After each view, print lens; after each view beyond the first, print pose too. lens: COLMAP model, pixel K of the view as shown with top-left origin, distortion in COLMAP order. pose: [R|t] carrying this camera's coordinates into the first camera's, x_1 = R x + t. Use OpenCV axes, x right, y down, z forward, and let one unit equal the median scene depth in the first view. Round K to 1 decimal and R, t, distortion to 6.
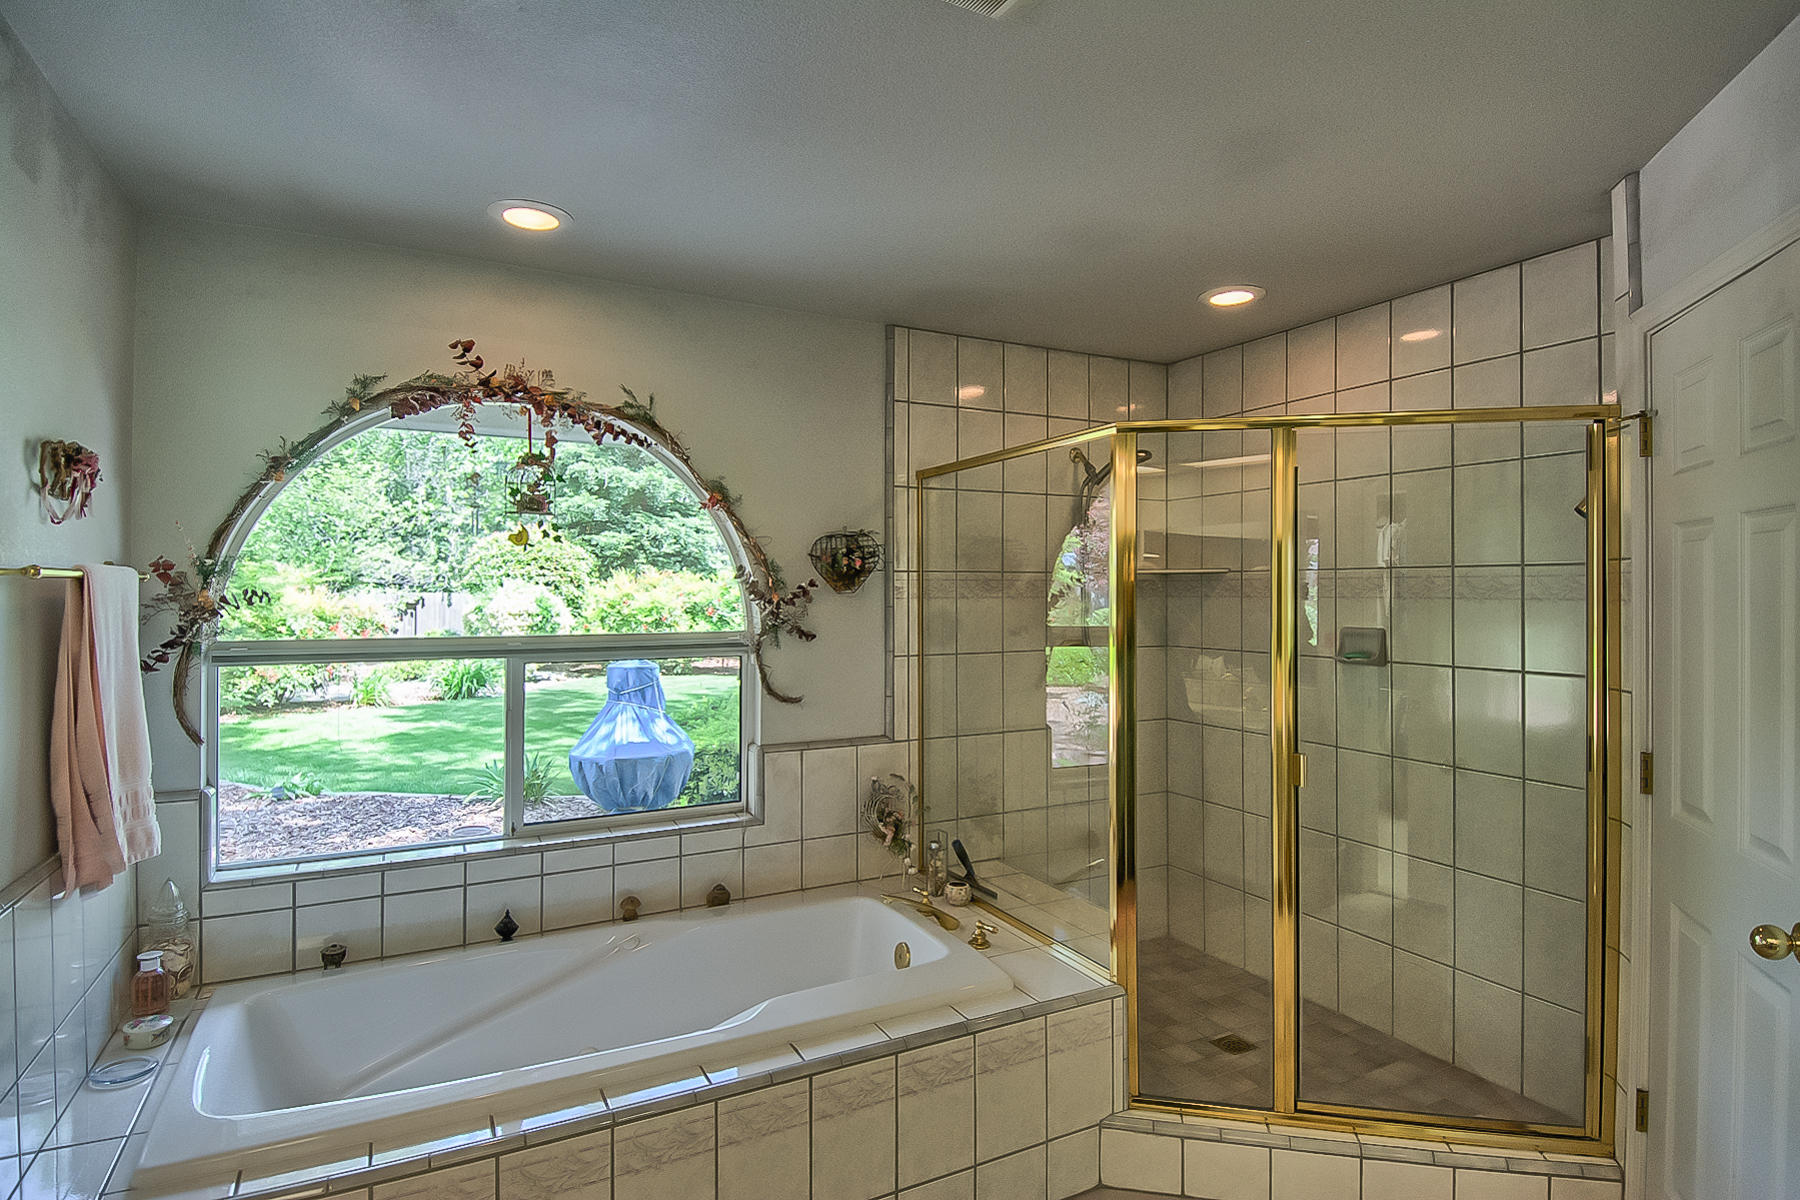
lens RADIAL K [[936.9, 0, 900.0], [0, 936.9, 600.0], [0, 0, 1]] dist [0.006088, -0.000986]
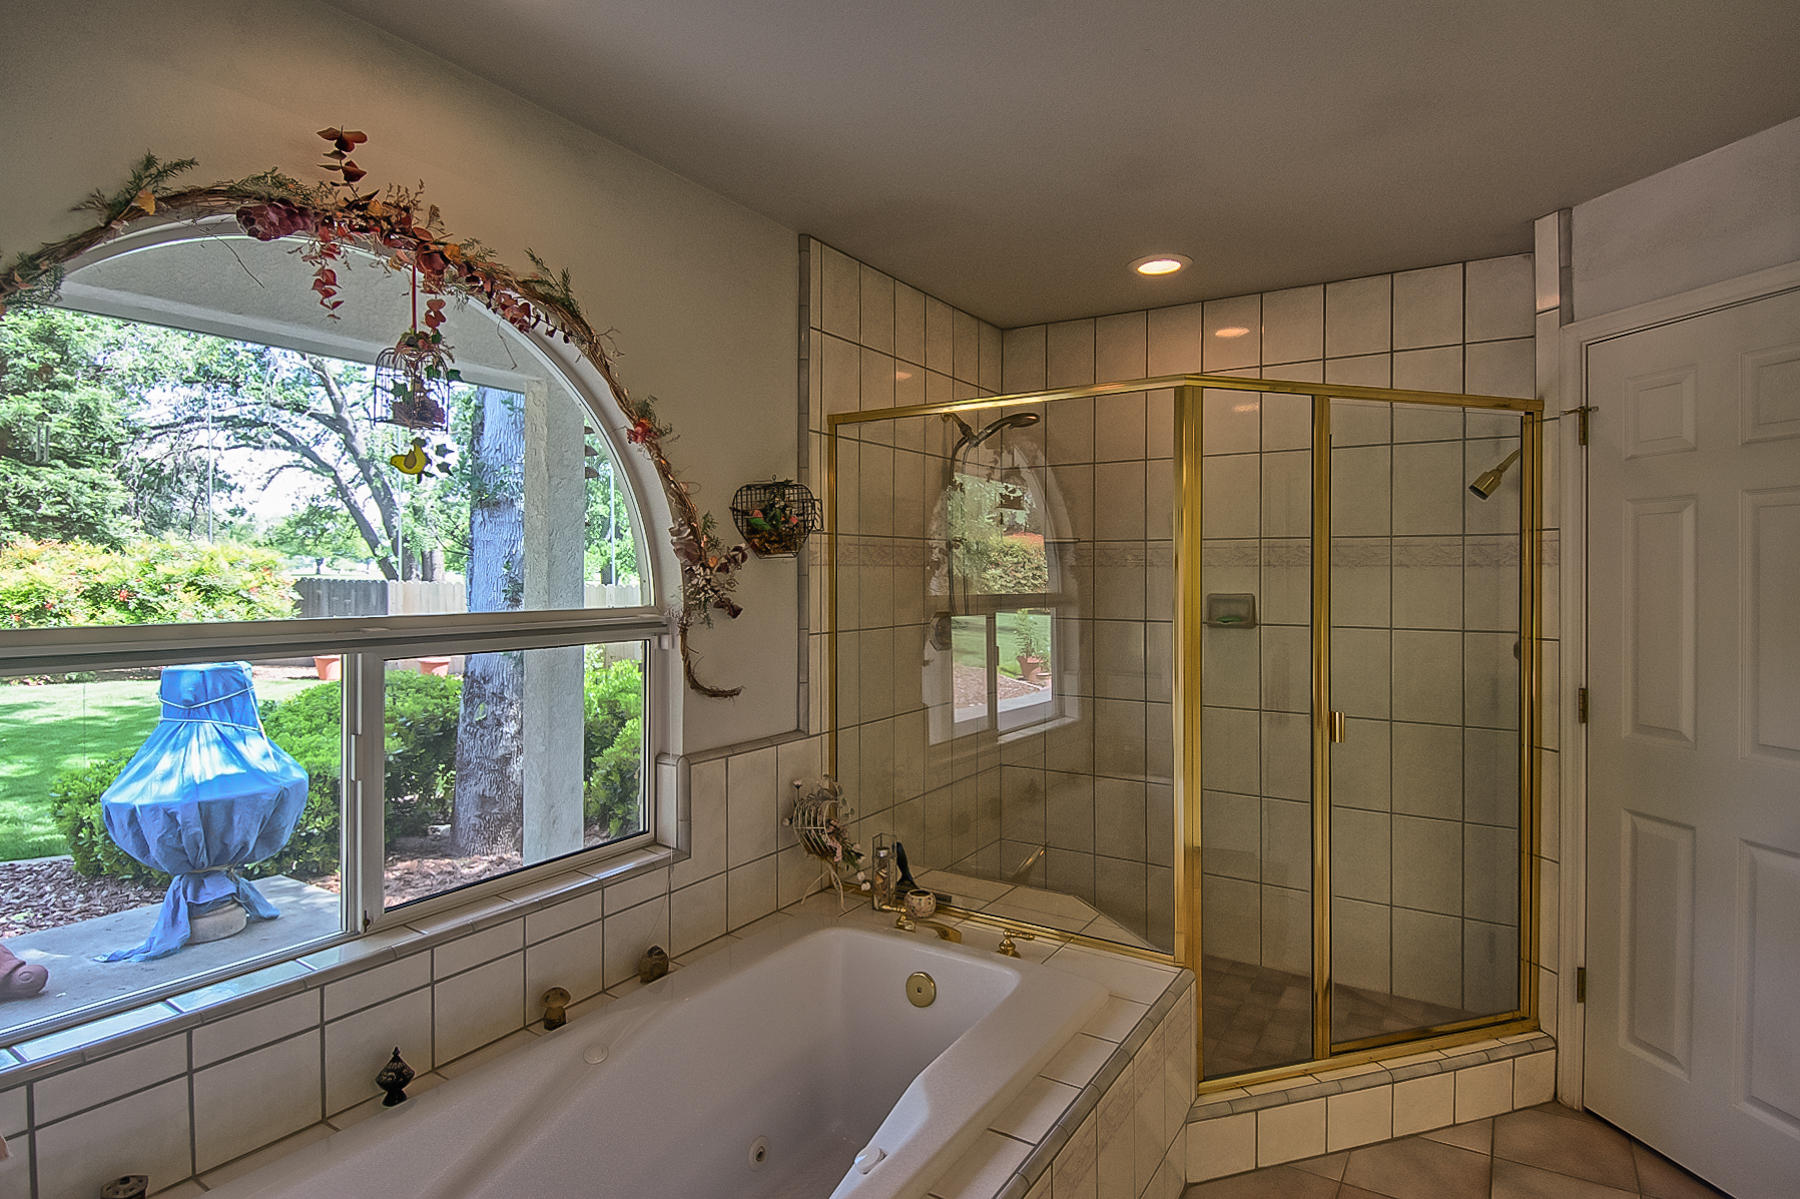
lens RADIAL K [[960.0, 0, 908.9], [0, 960.0, 590.1], [0, 0, 1]] dist [0.035472, -0.047904]
pose [[0.866837, -0.008097, 0.498525, -0.373041], [0.002950, 0.999934, 0.011111, 0.011841], [-0.498582, -0.008161, 0.866804, 0.223462]]
